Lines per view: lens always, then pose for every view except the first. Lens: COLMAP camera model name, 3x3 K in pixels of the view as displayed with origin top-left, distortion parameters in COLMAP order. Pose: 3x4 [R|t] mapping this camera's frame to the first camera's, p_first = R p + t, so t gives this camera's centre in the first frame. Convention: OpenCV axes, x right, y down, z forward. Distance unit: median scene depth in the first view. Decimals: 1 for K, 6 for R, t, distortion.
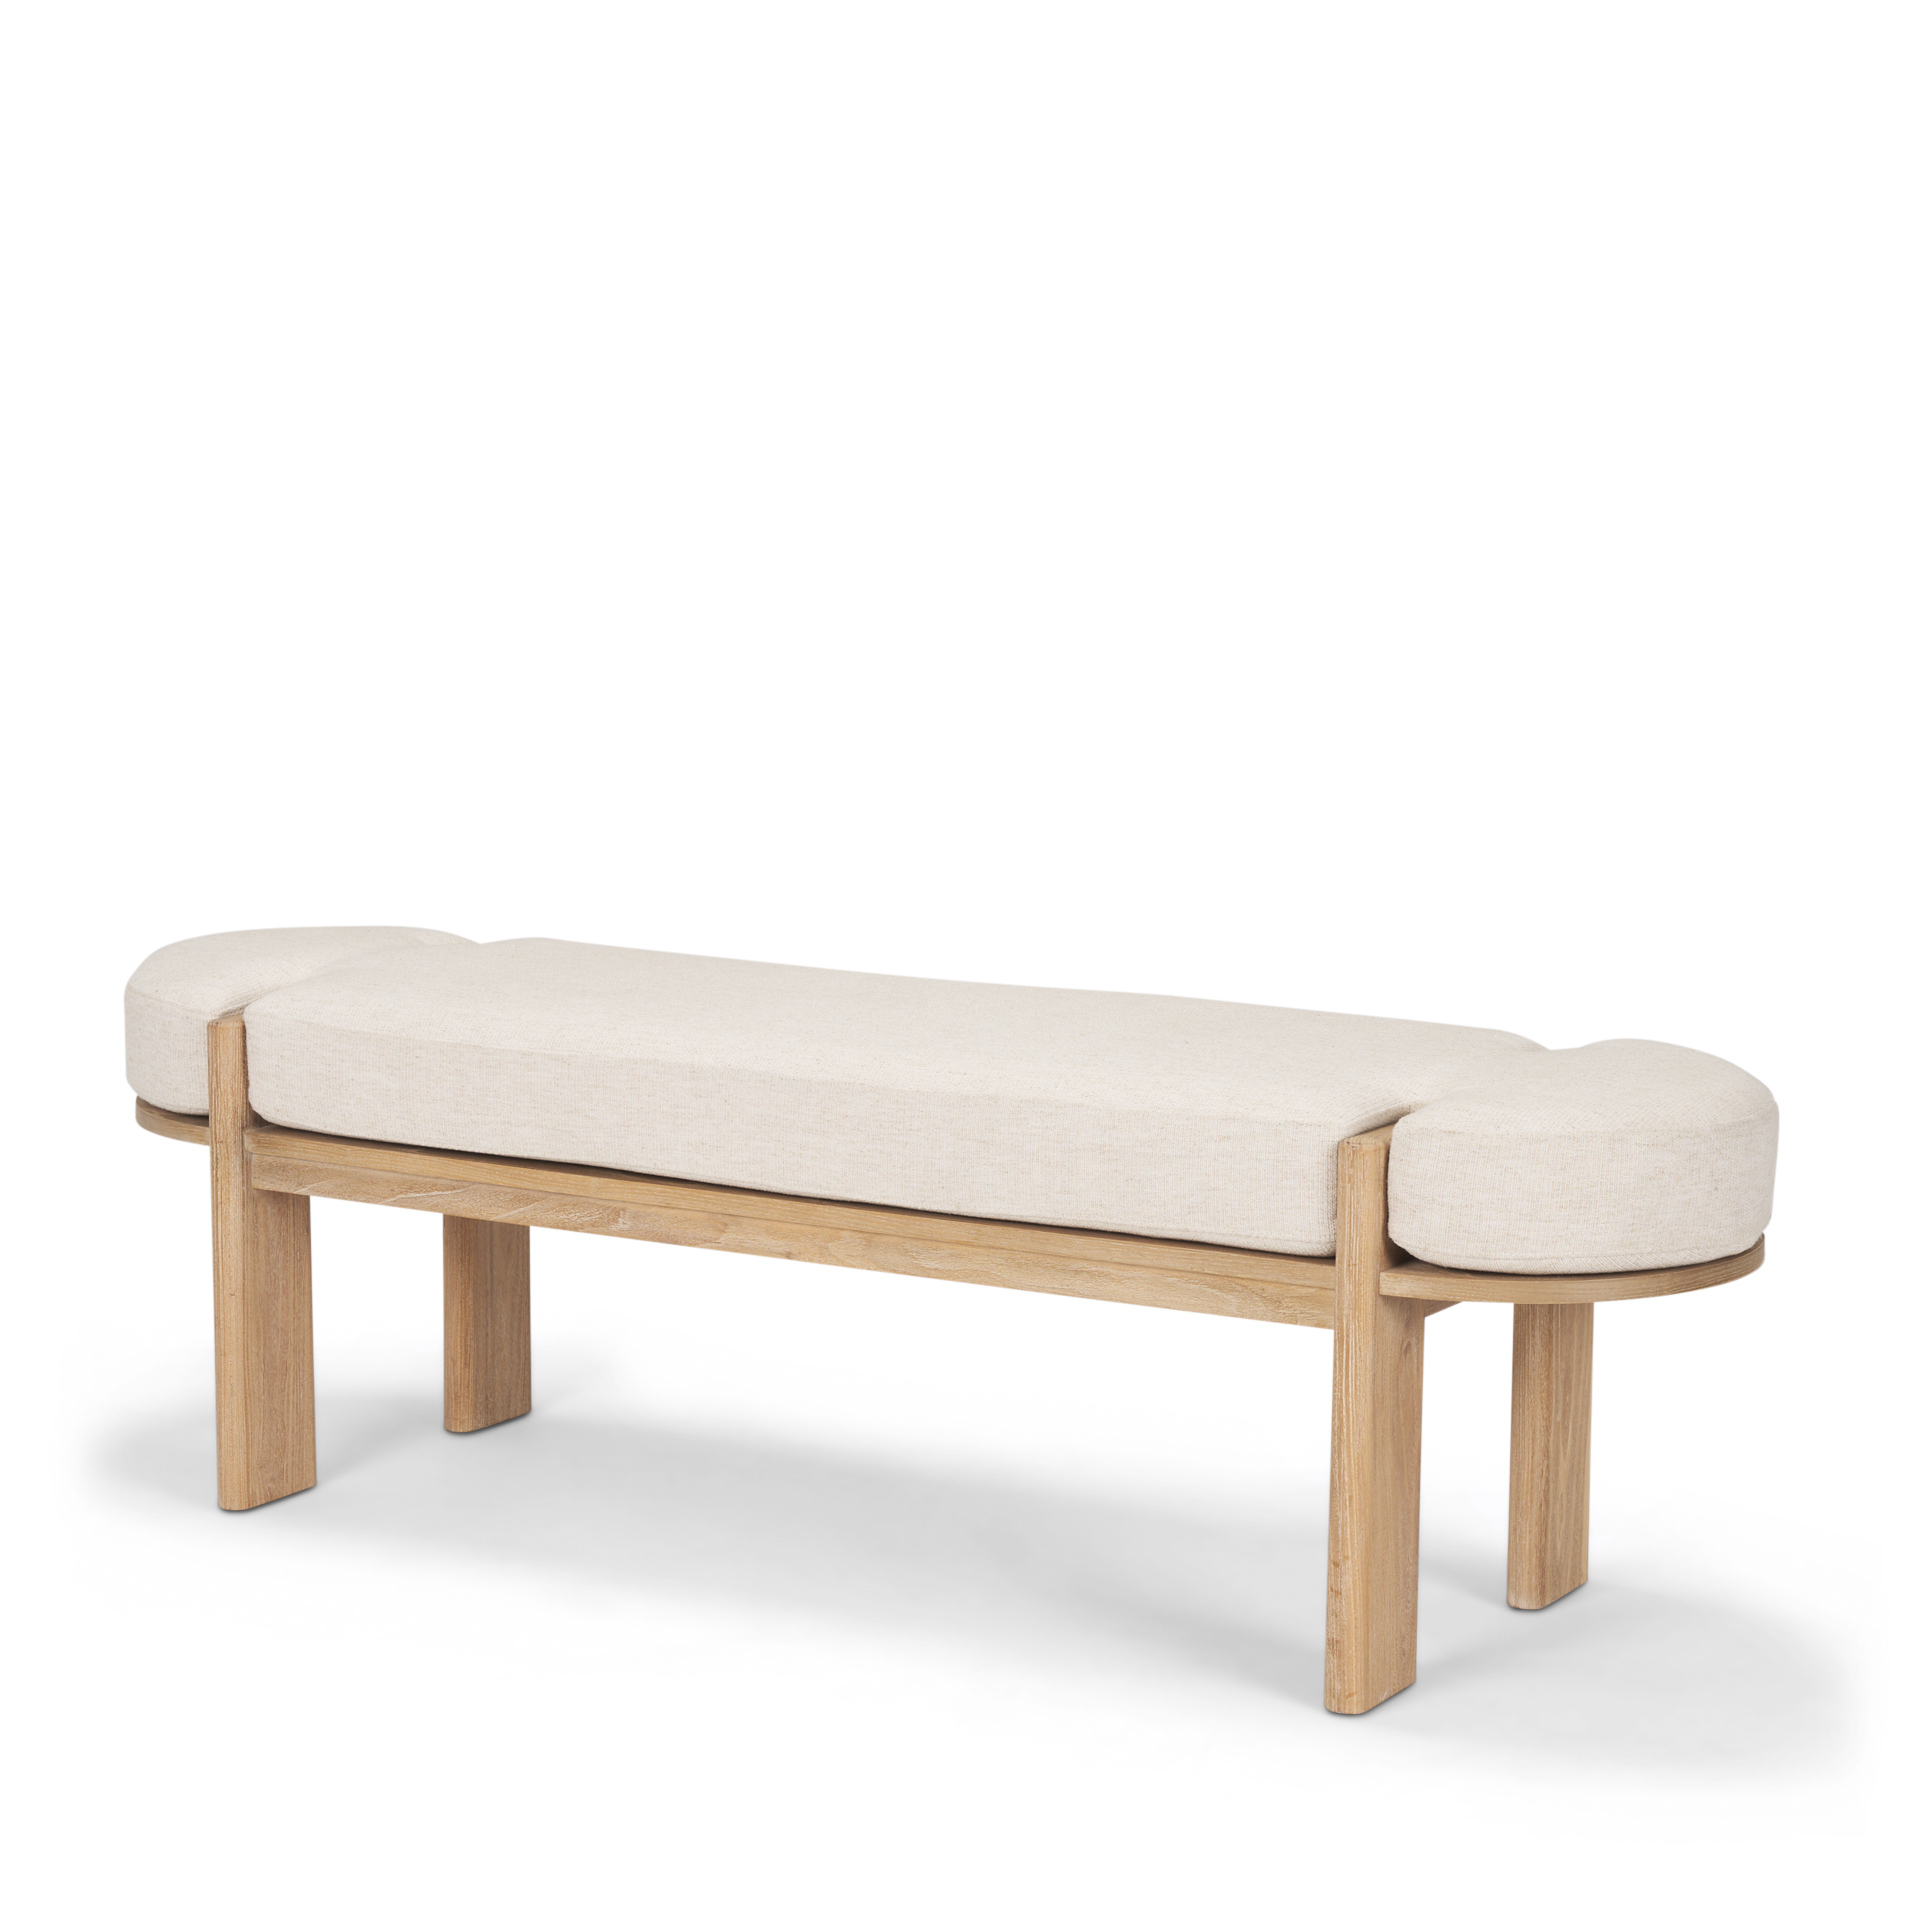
lens RADIAL K [[4621.3, 0, 965.3], [0, 4621.3, 962.2], [0, 0, 1]] dist [-0.060438, 0.000000]
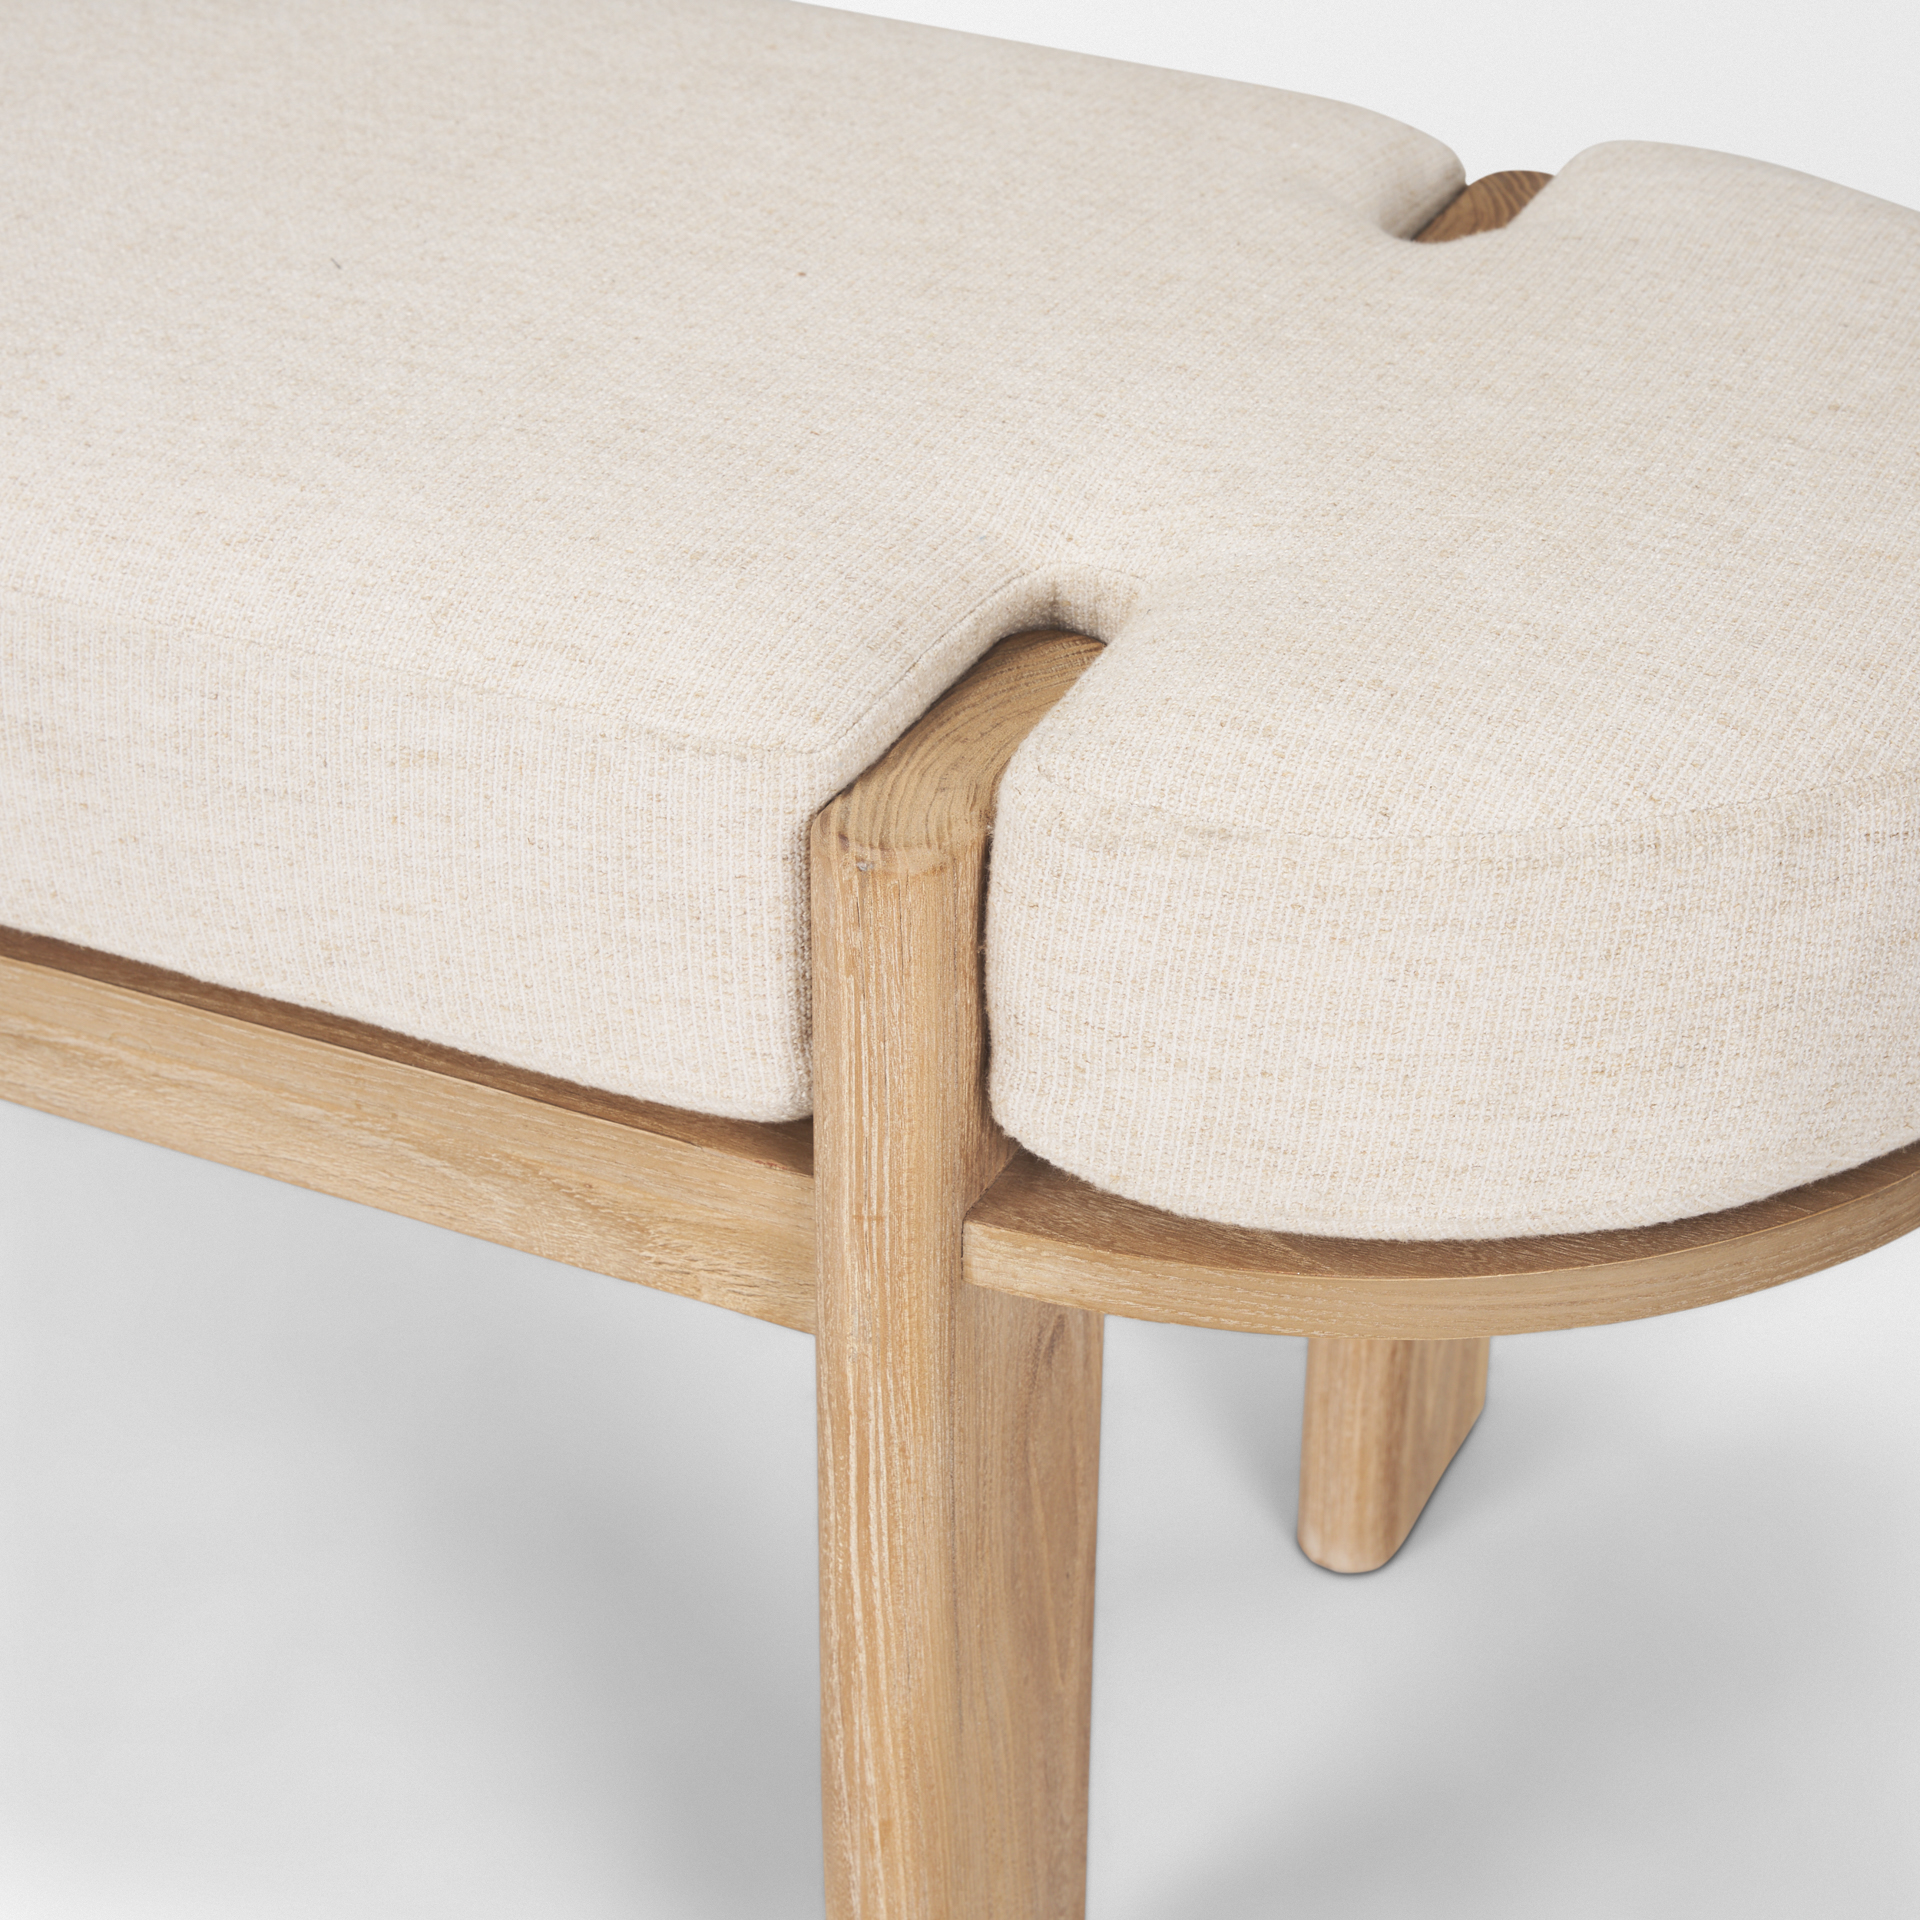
lens RADIAL K [[4621.3, 0, 940.7], [0, 4621.3, 964.2], [0, 0, 1]] dist [-0.060438, 0.000000]
pose [[0.995087, -0.056514, 0.081285, 0.065165], [0.019720, 0.917755, 0.396658, -0.065323], [-0.097016, -0.393107, 0.914360, 0.736279]]
